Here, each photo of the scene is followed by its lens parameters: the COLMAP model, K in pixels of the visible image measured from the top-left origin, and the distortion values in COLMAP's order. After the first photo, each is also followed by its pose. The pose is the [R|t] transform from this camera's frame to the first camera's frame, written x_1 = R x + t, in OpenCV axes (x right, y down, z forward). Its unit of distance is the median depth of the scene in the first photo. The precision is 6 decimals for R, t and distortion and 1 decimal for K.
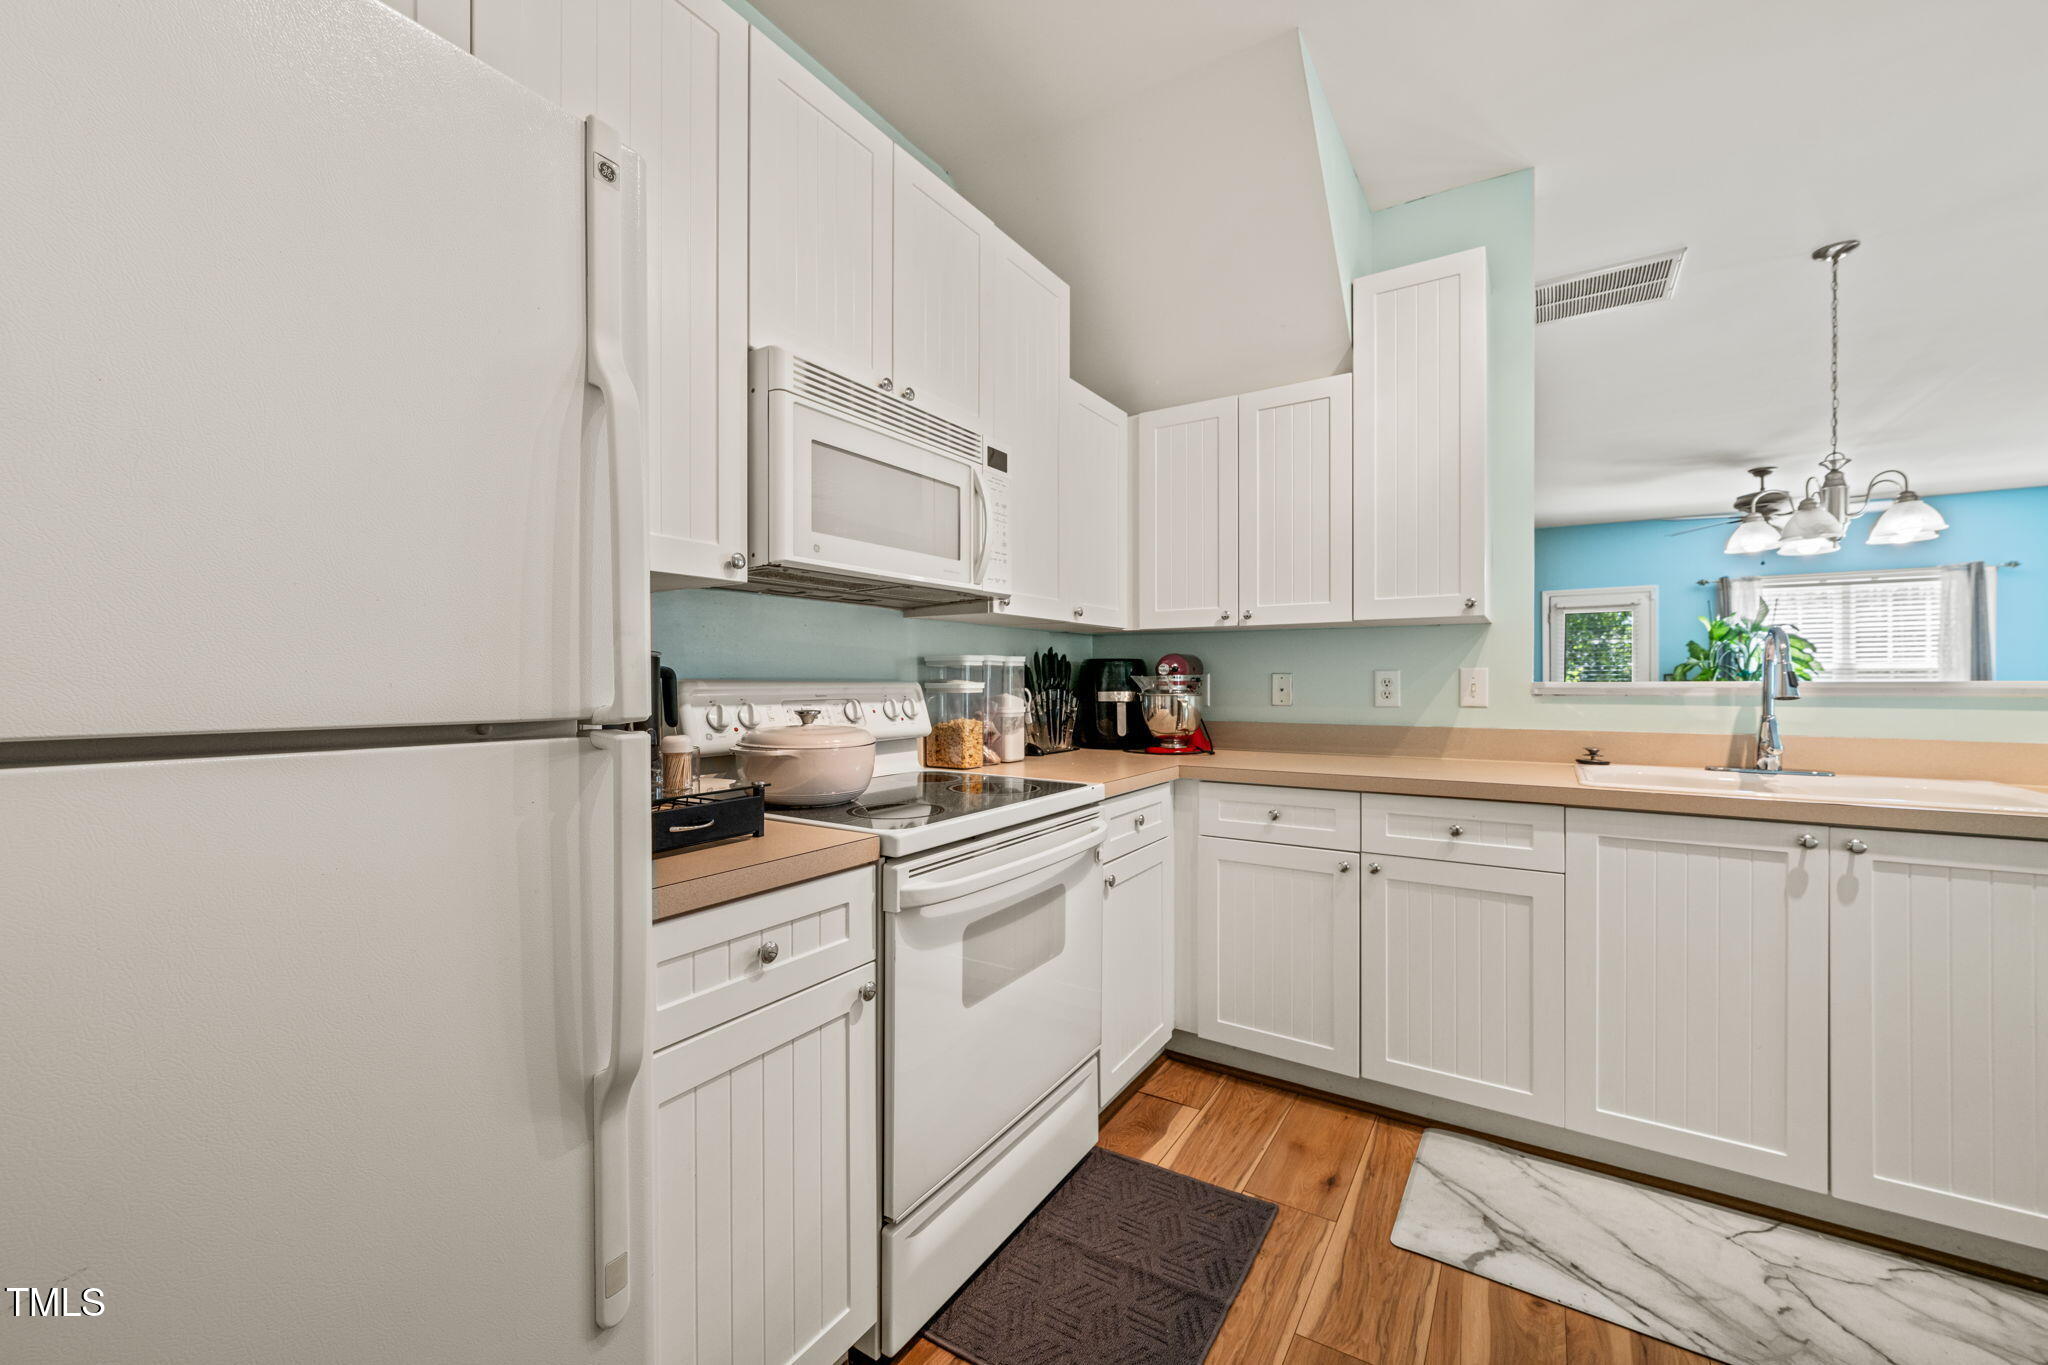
lens RADIAL K [[799.6, 0, 1092.2], [0, 799.6, 680.6], [0, 0, 1]] dist [0.001159, 0.000063]
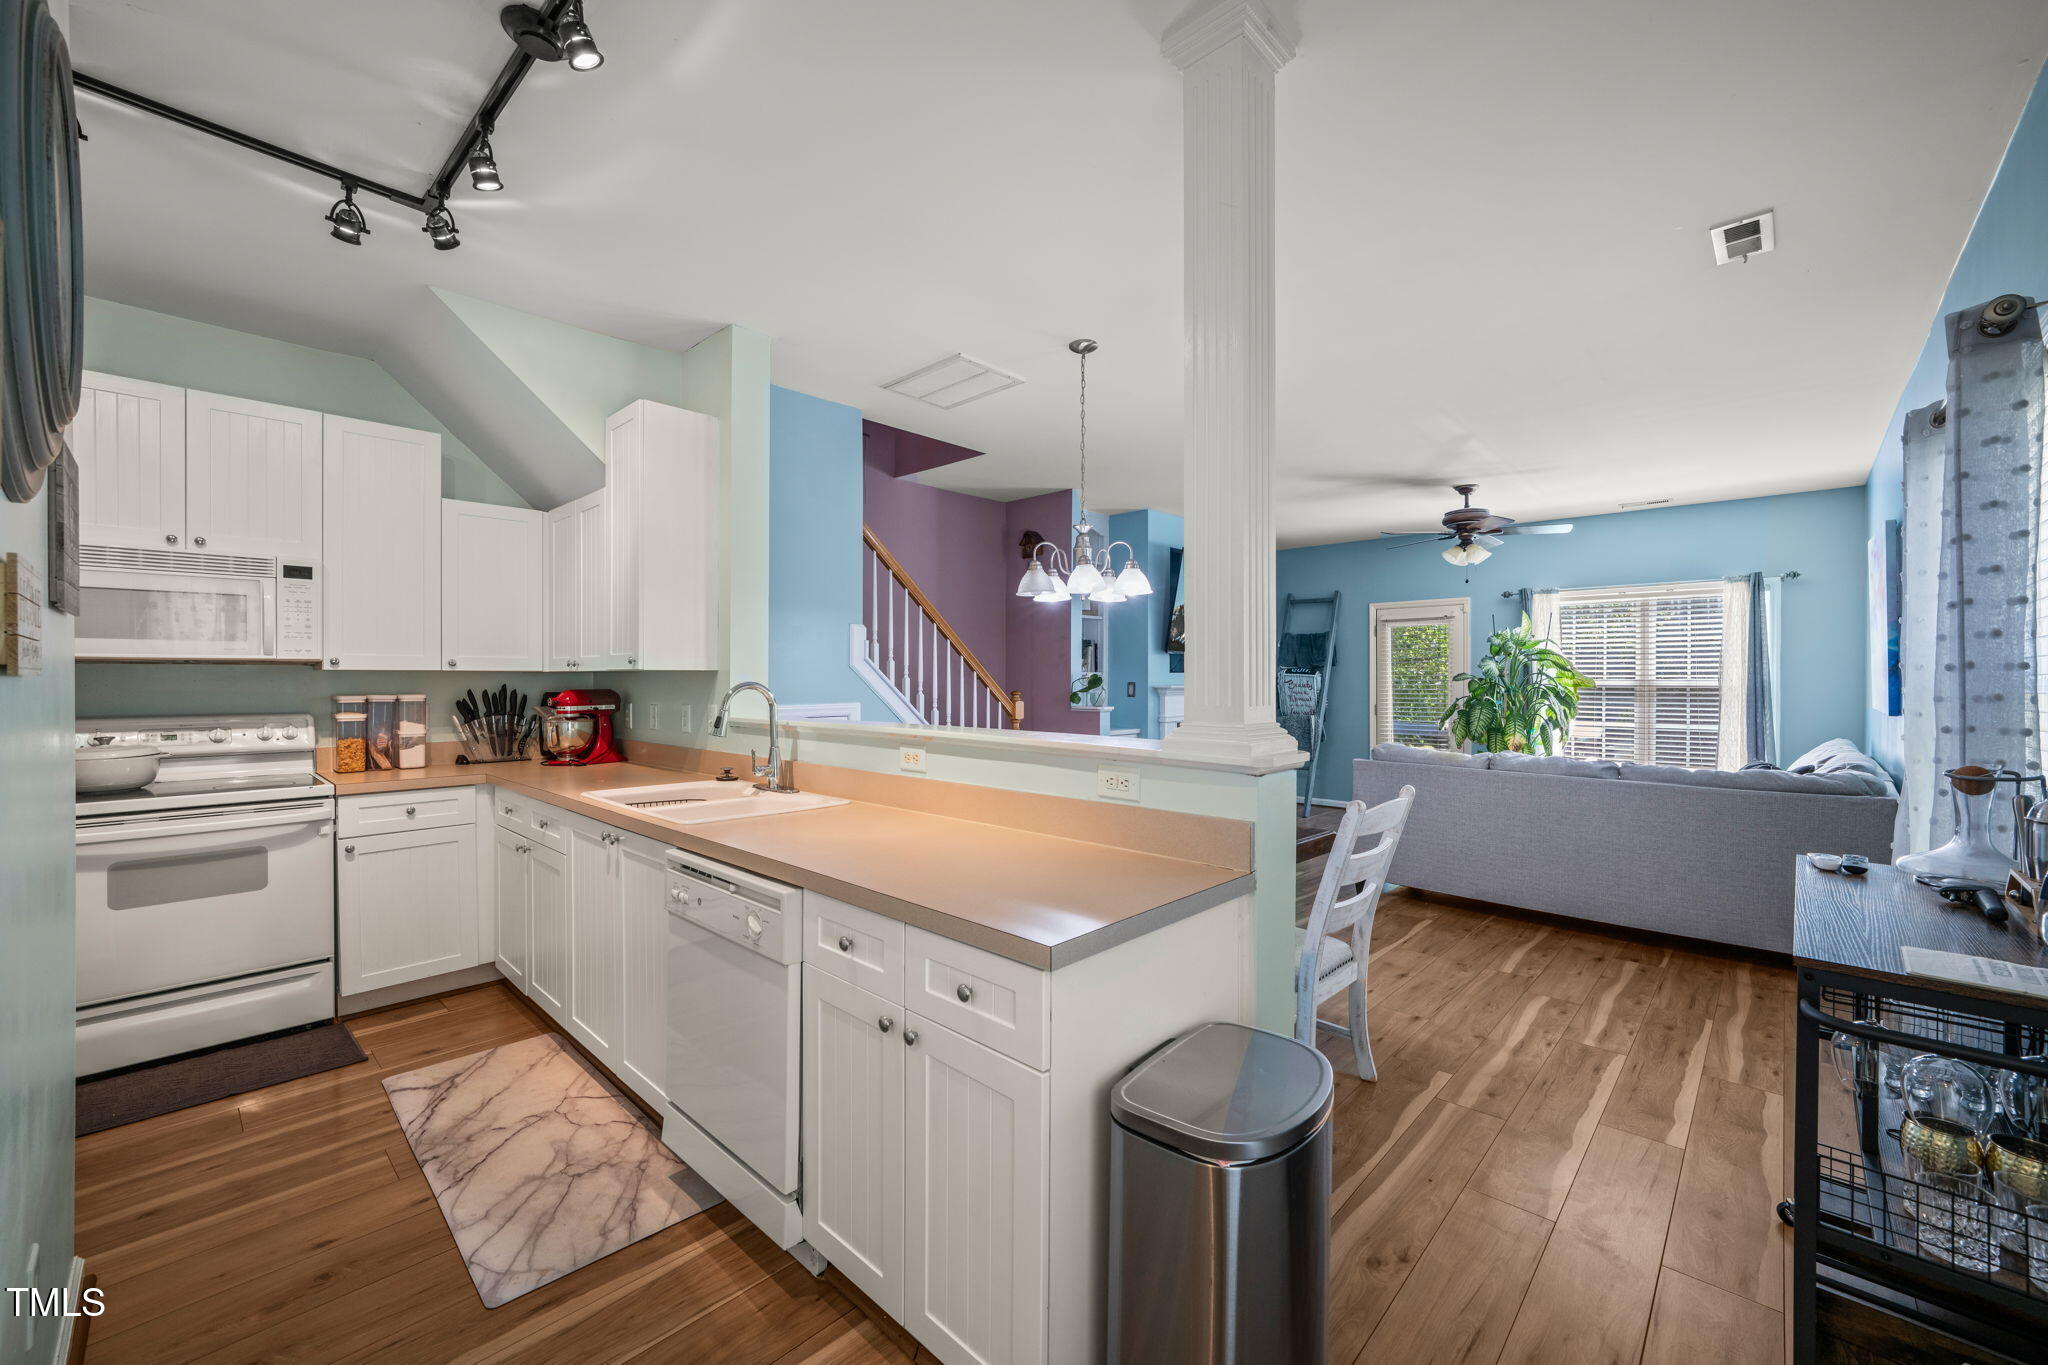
lens RADIAL K [[804.1, 0, 1031.3], [0, 804.1, 681.0], [0, 0, 1]] dist [0.008020, 0.000099]
pose [[0.981563, 0.002801, -0.191120, 1.522273], [-0.002710, 0.999996, 0.000738, -0.070788], [0.191121, -0.000207, 0.981566, -0.253081]]
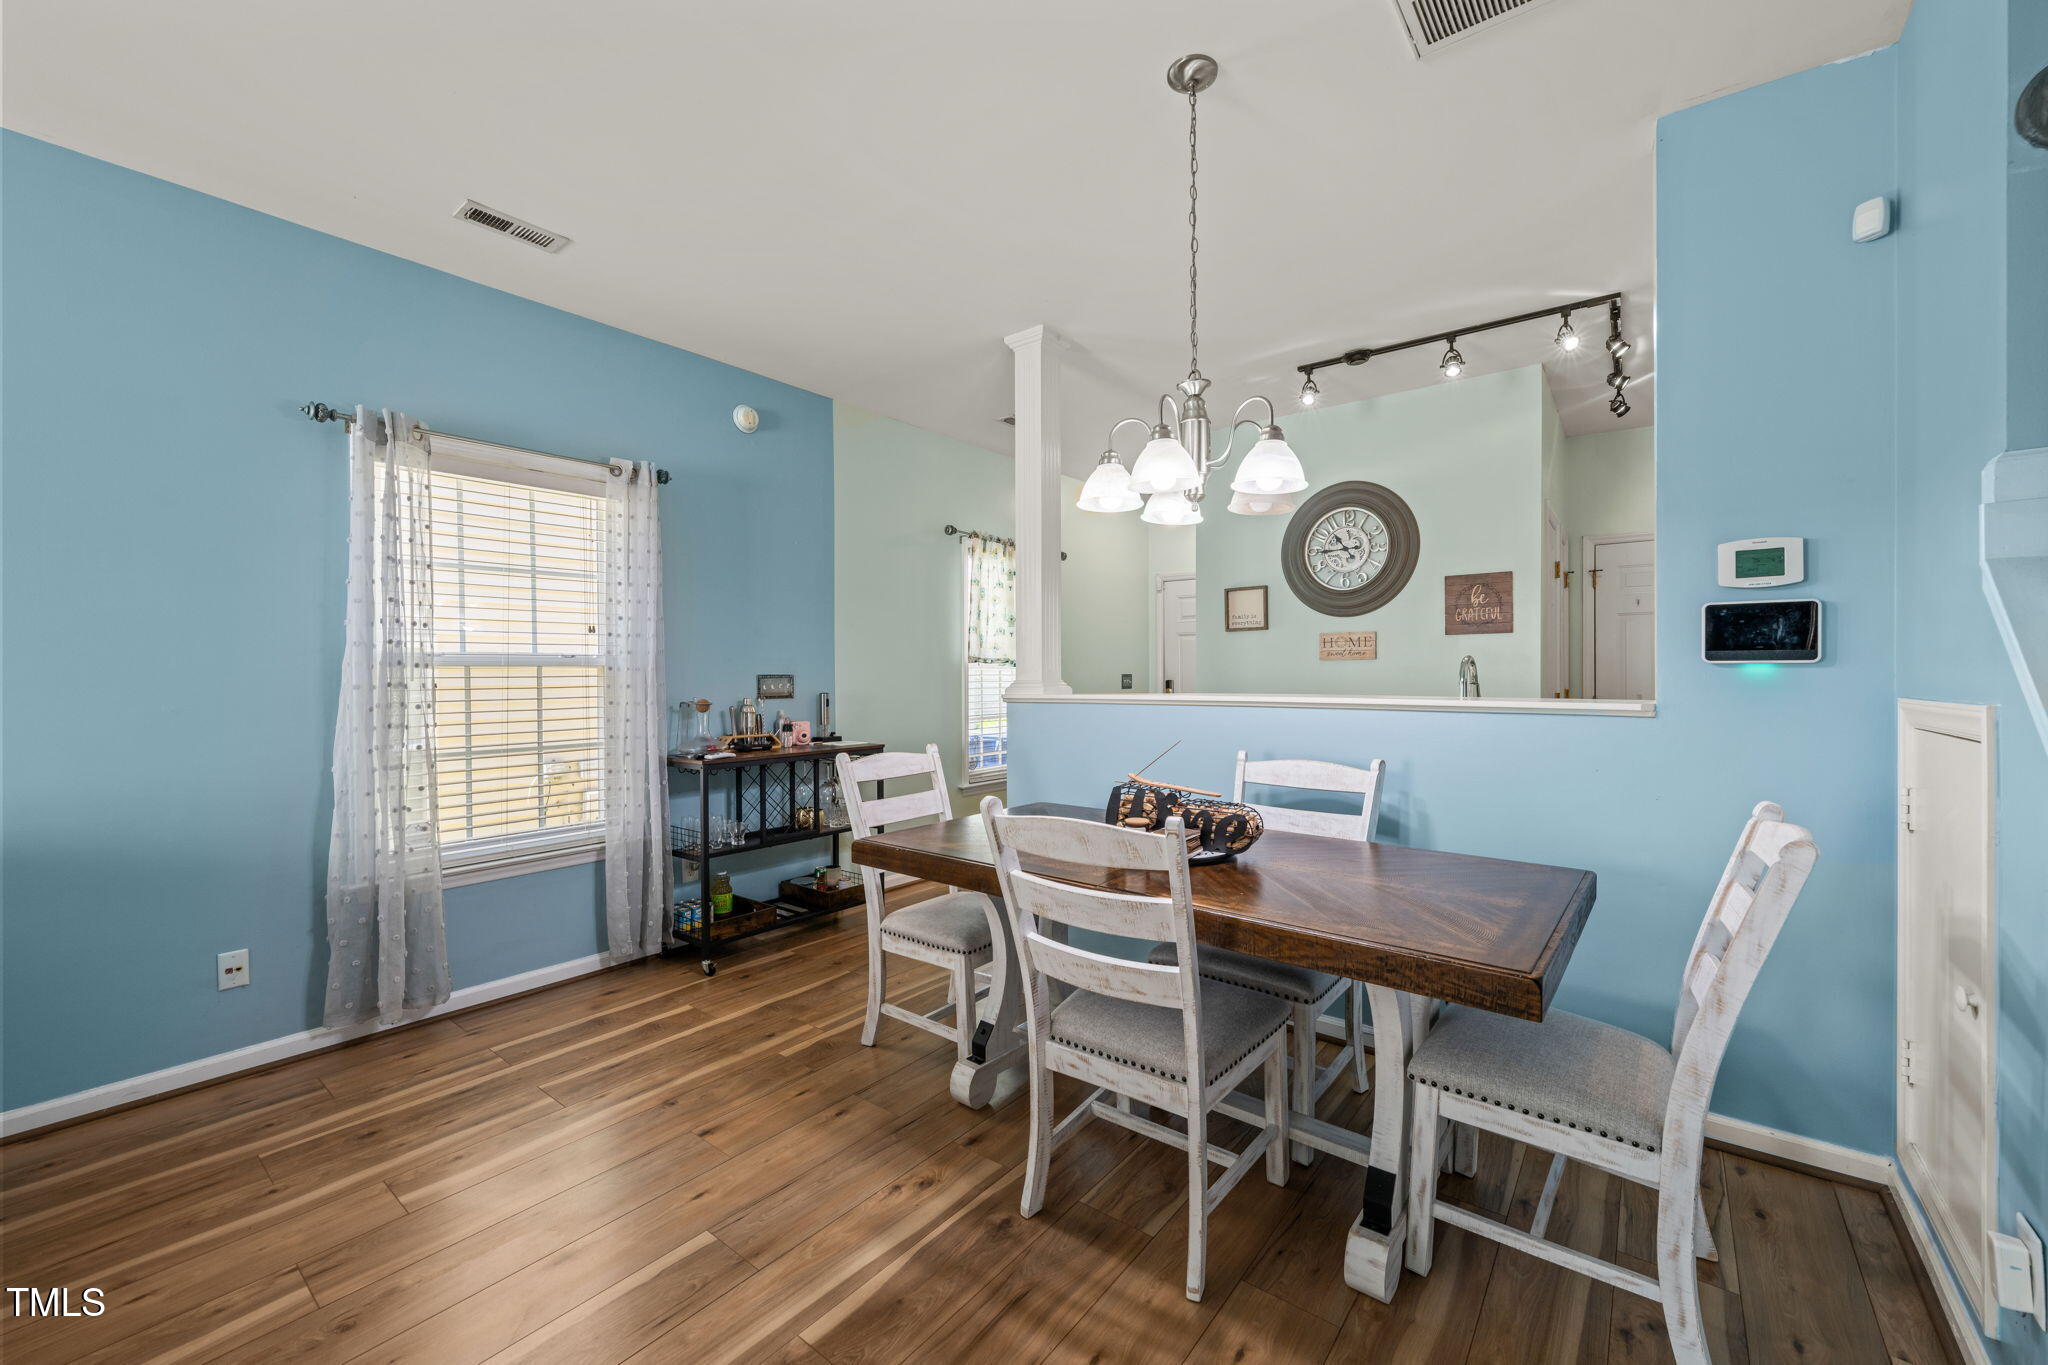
lens RADIAL K [[822.6, 0, 1022.0], [0, 822.6, 679.1], [0, 0, 1]] dist [0.001870, 0.000098]
pose [[-0.996154, 0.005889, 0.087423, 1.433009], [0.006463, 0.999959, 0.006278, -0.042822], [-0.087383, 0.006819, -0.996151, 2.343467]]
